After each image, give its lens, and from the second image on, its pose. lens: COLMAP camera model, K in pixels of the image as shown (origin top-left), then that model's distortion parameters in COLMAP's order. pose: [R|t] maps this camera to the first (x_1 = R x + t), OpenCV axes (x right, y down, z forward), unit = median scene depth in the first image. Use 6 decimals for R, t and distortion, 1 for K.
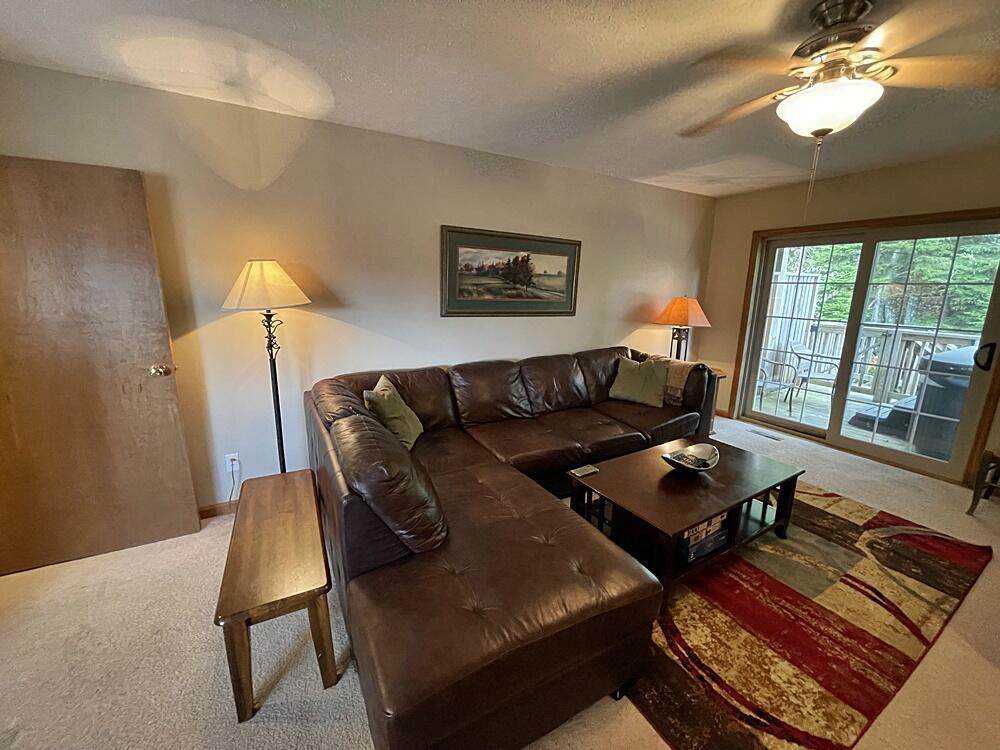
lens RADIAL K [[403.3, 0, 500.0], [0, 403.3, 375.0], [0, 0, 1]] dist [-0.003224, -0.000961]
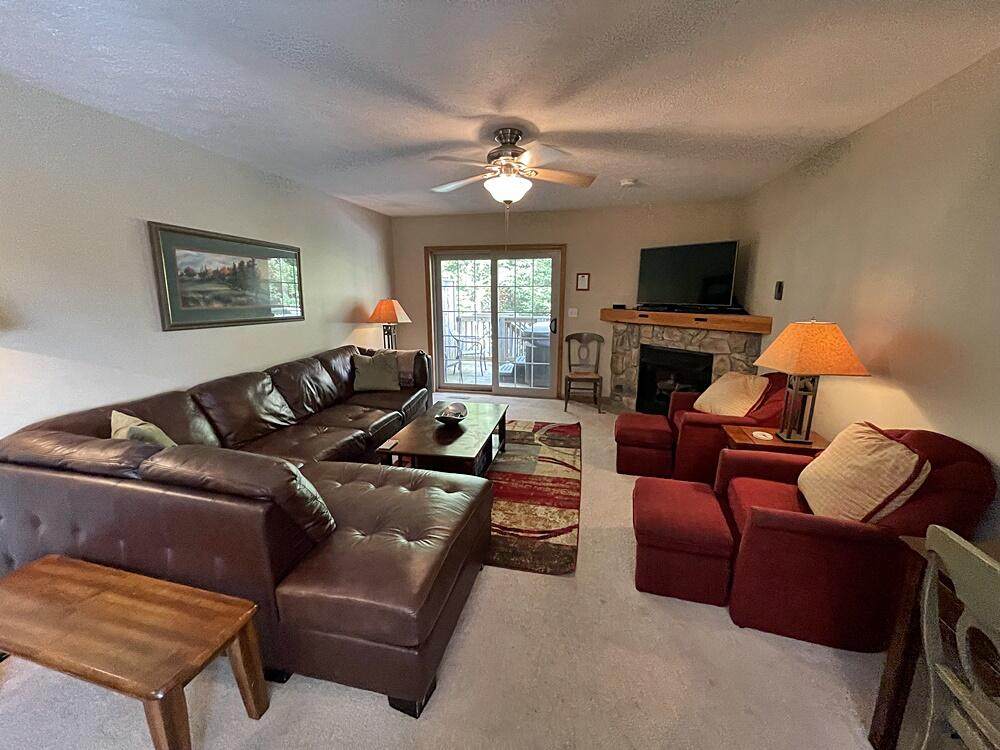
lens RADIAL K [[403.3, 0, 500.0], [0, 403.3, 375.0], [0, 0, 1]] dist [-0.003224, -0.000961]
pose [[0.671959, -0.166996, 0.721515, -0.290260], [0.172104, 0.982785, 0.067185, 0.006976], [-0.720314, 0.079030, 0.689132, -0.060143]]
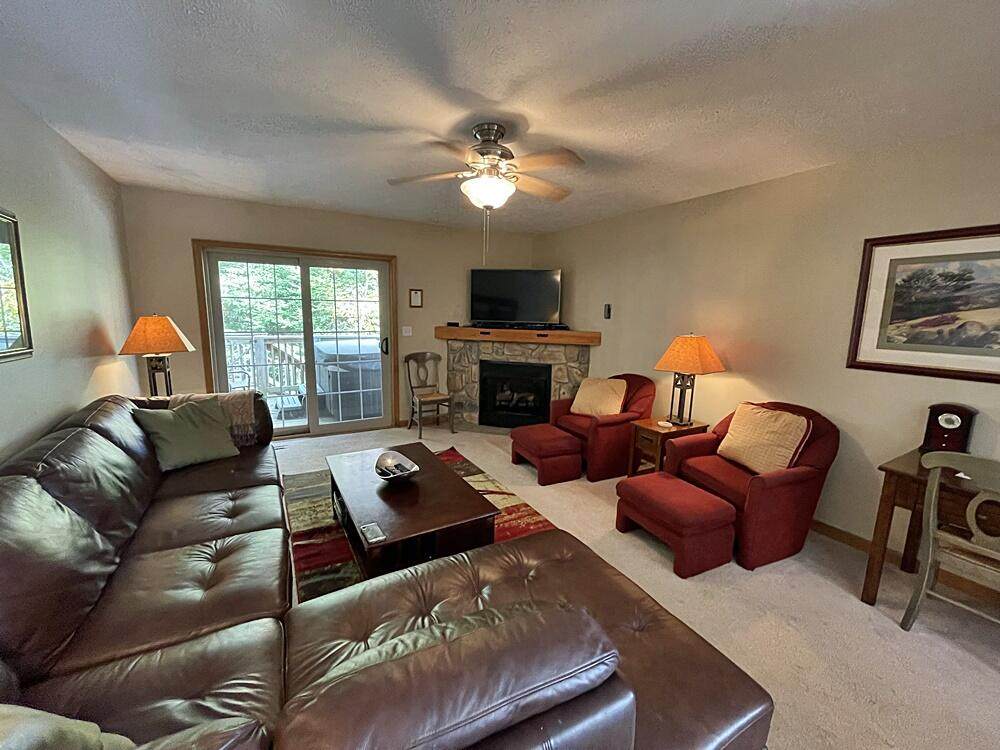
lens RADIAL K [[403.3, 0, 500.0], [0, 403.3, 375.0], [0, 0, 1]] dist [-0.003224, -0.000961]
pose [[0.010925, -0.174858, 0.984533, -0.383017], [0.197786, 0.965517, 0.169286, -0.112707], [-0.980184, 0.192878, 0.045132, 0.475601]]
